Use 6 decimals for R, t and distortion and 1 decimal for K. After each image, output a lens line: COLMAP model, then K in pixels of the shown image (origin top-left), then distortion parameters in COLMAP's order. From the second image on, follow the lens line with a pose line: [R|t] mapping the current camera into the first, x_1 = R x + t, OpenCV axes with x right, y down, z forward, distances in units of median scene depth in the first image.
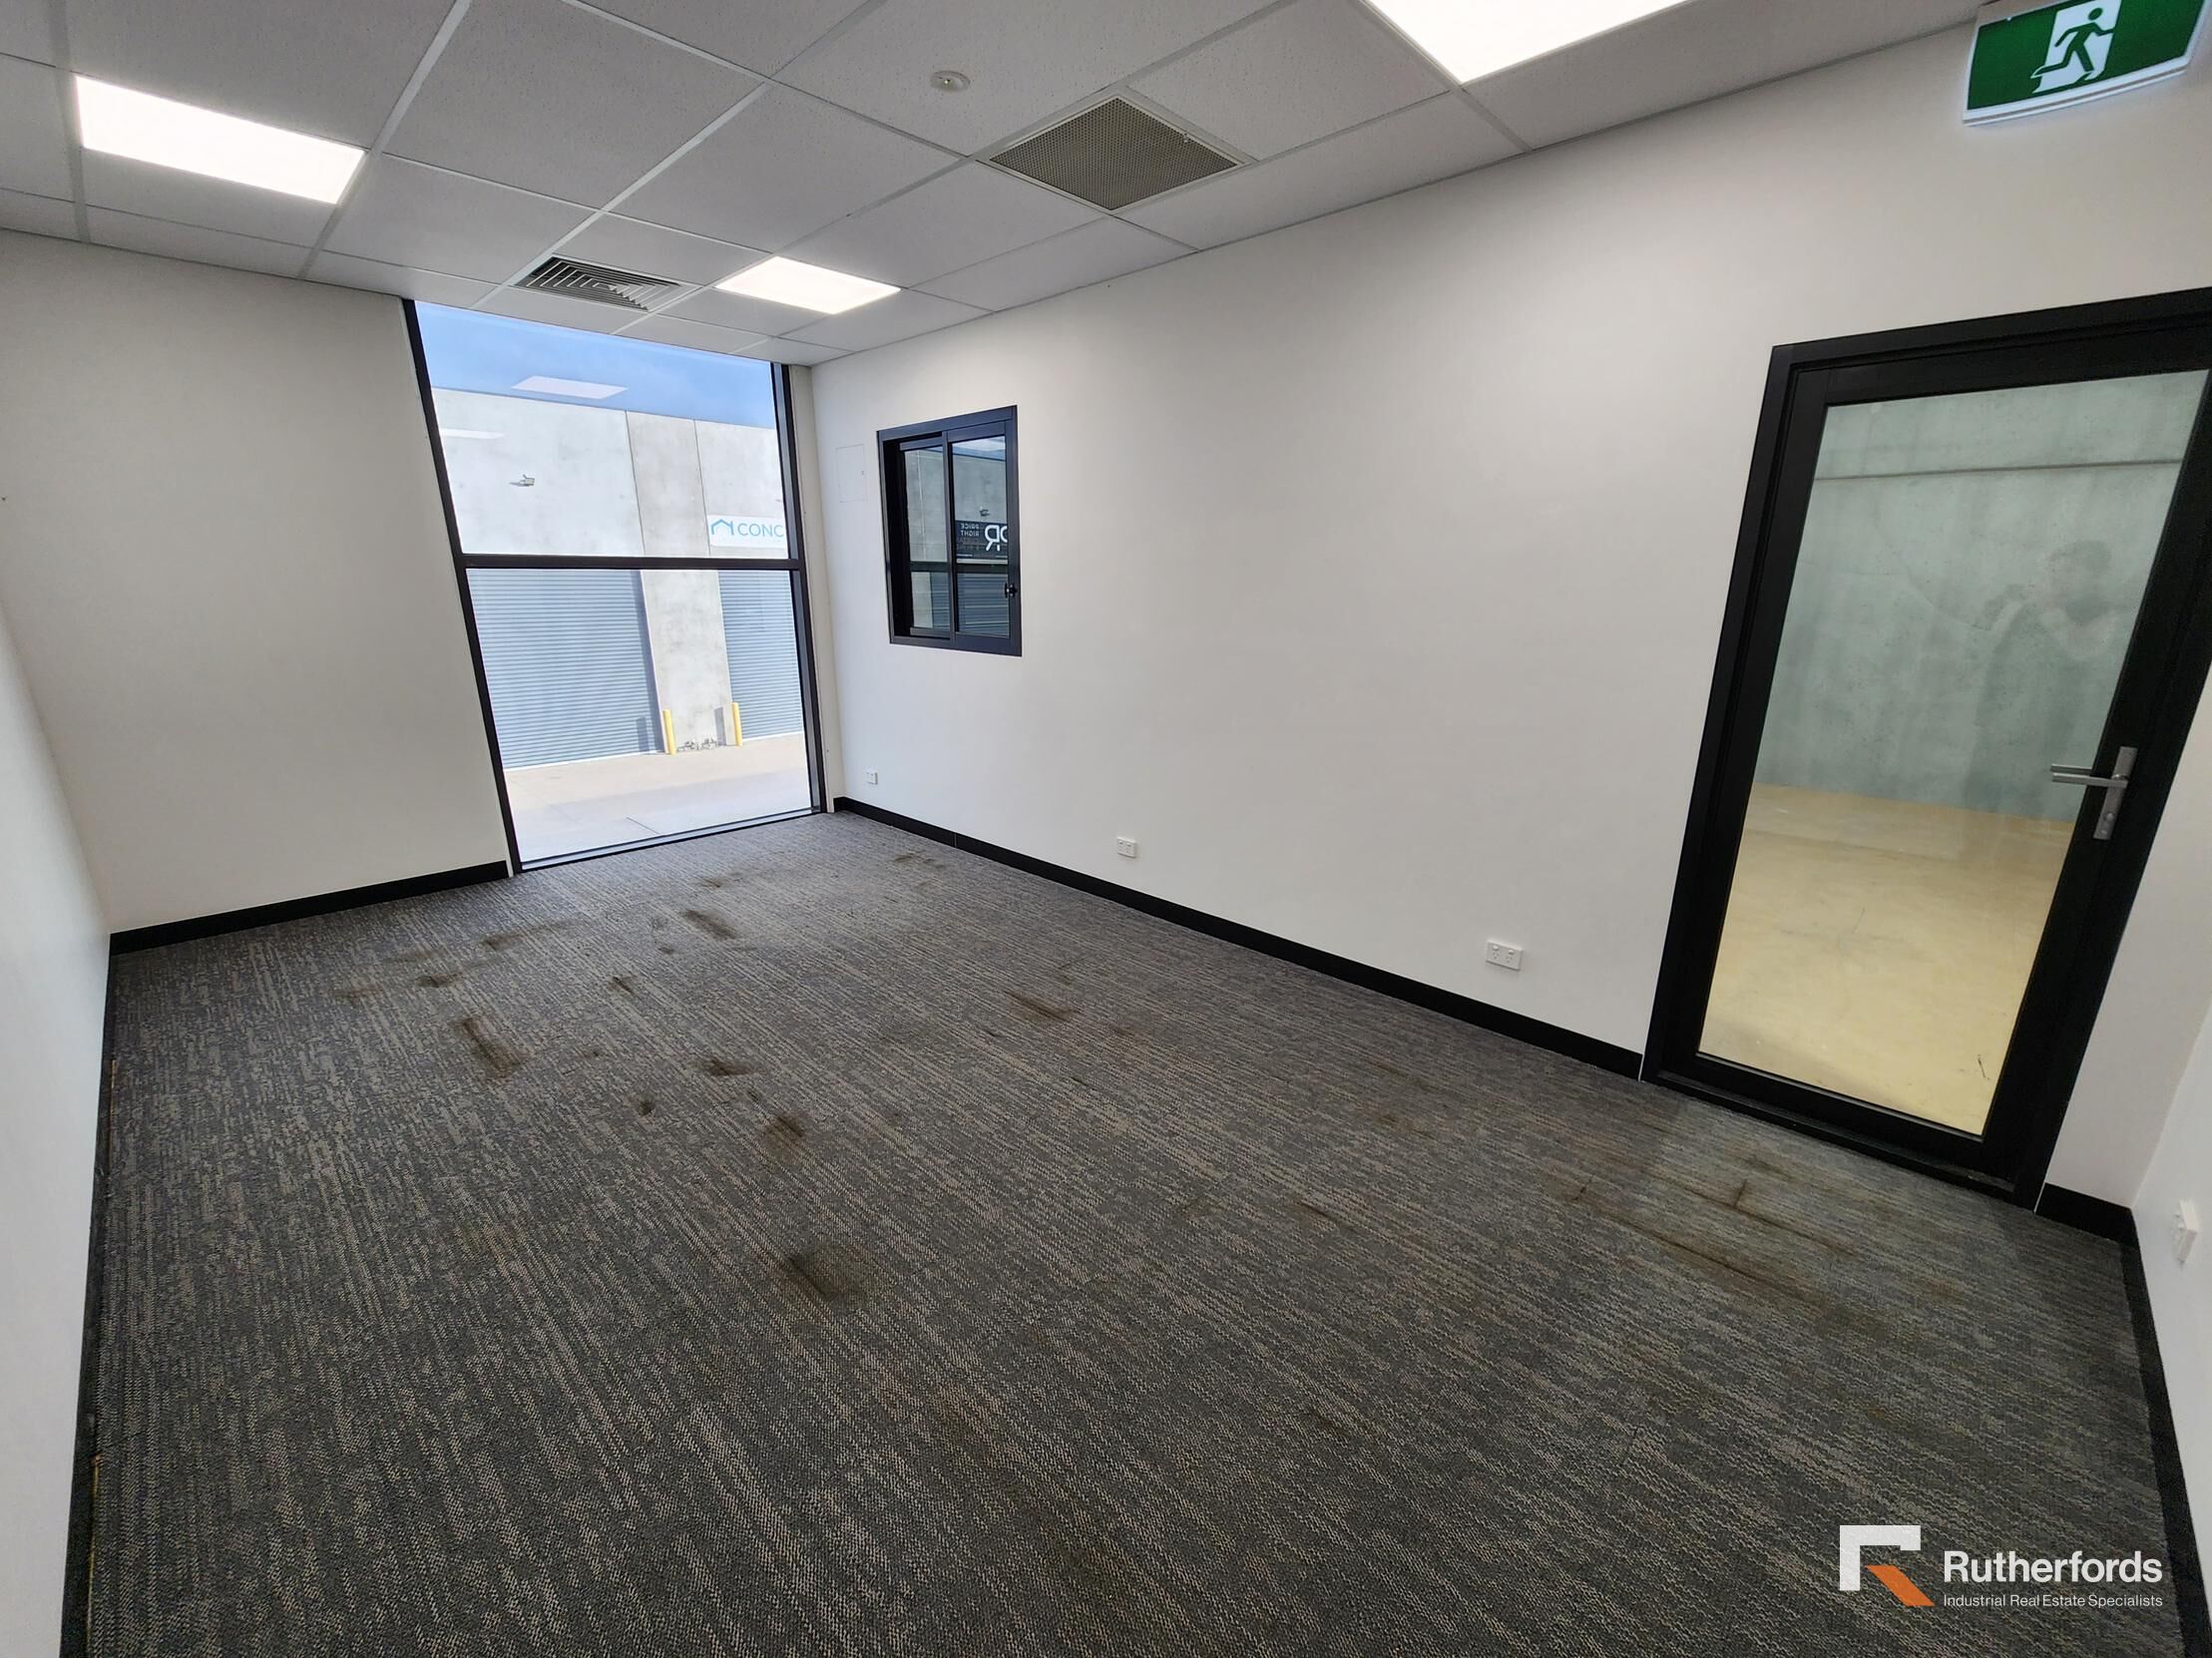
lens RADIAL K [[902.6, 0, 1108.9], [0, 902.6, 830.0], [0, 0, 1]] dist [-0.000583, 0.000123]
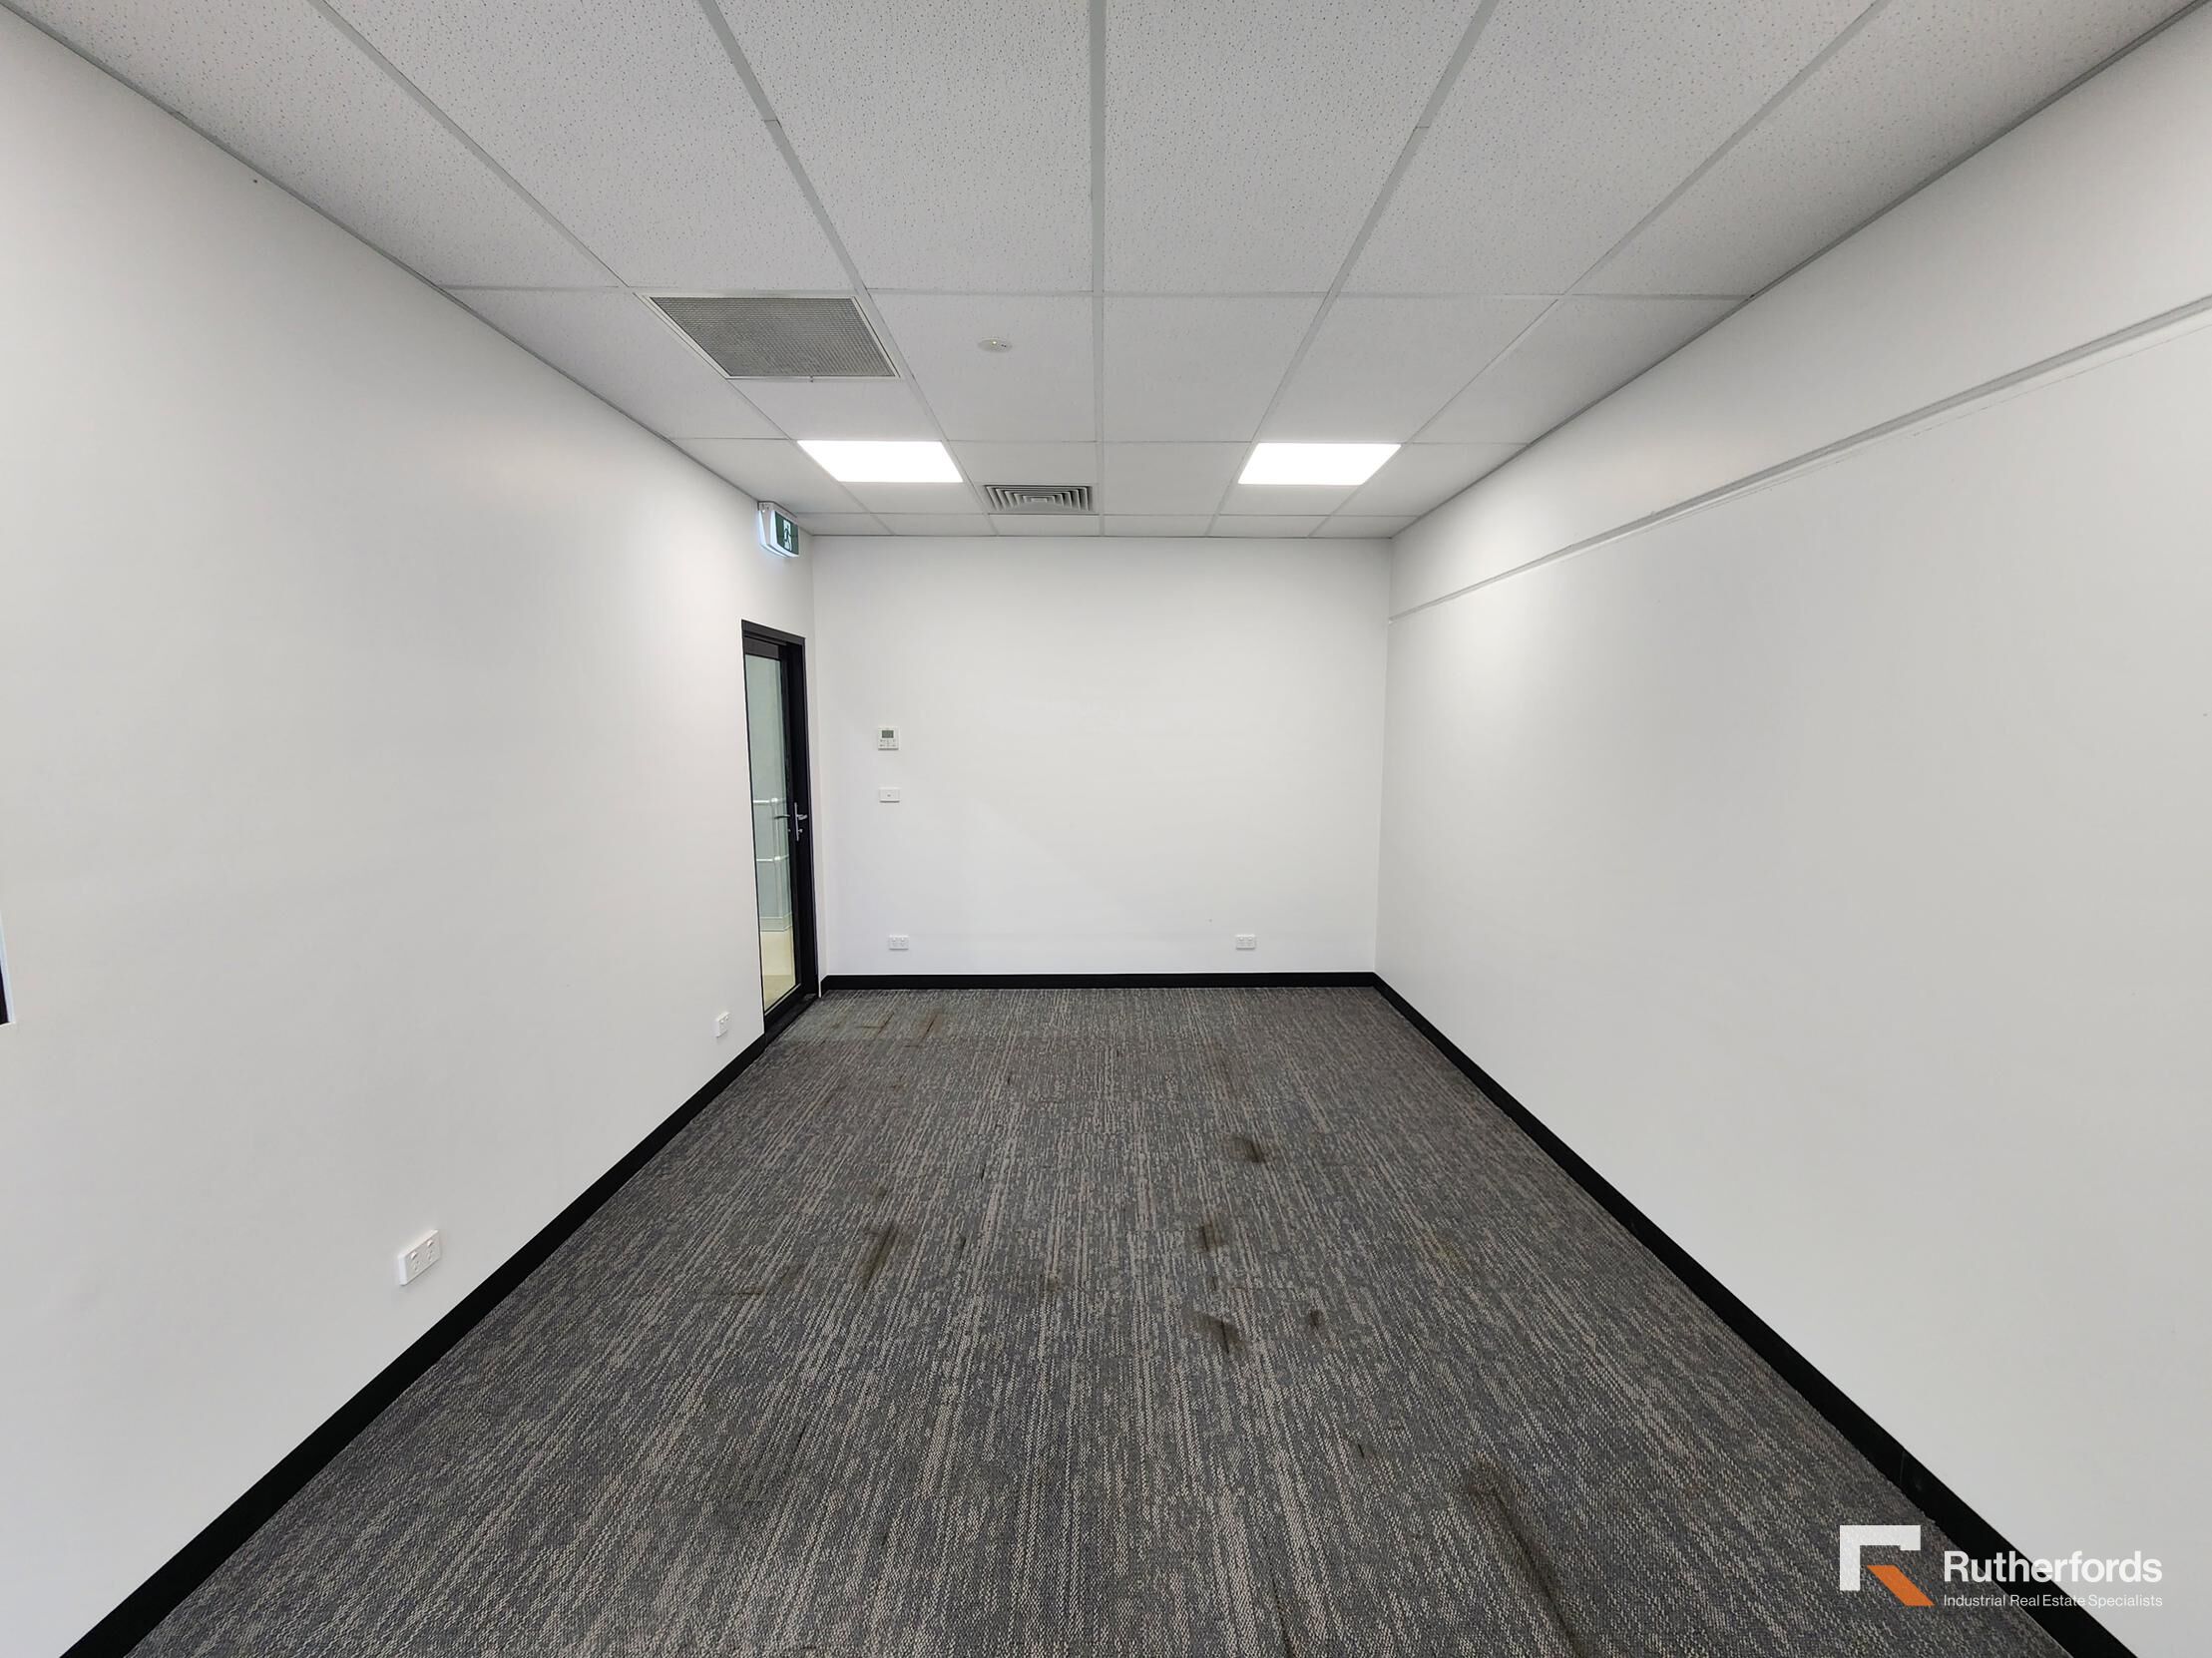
lens RADIAL K [[902.6, 0, 1107.5], [0, 902.6, 830.7], [0, 0, 1]] dist [-0.000583, 0.000123]
pose [[-0.700263, -0.085142, 0.708790, -1.049619], [0.188770, 0.935438, 0.298867, -0.503982], [-0.688475, 0.343084, -0.638980, 1.684011]]
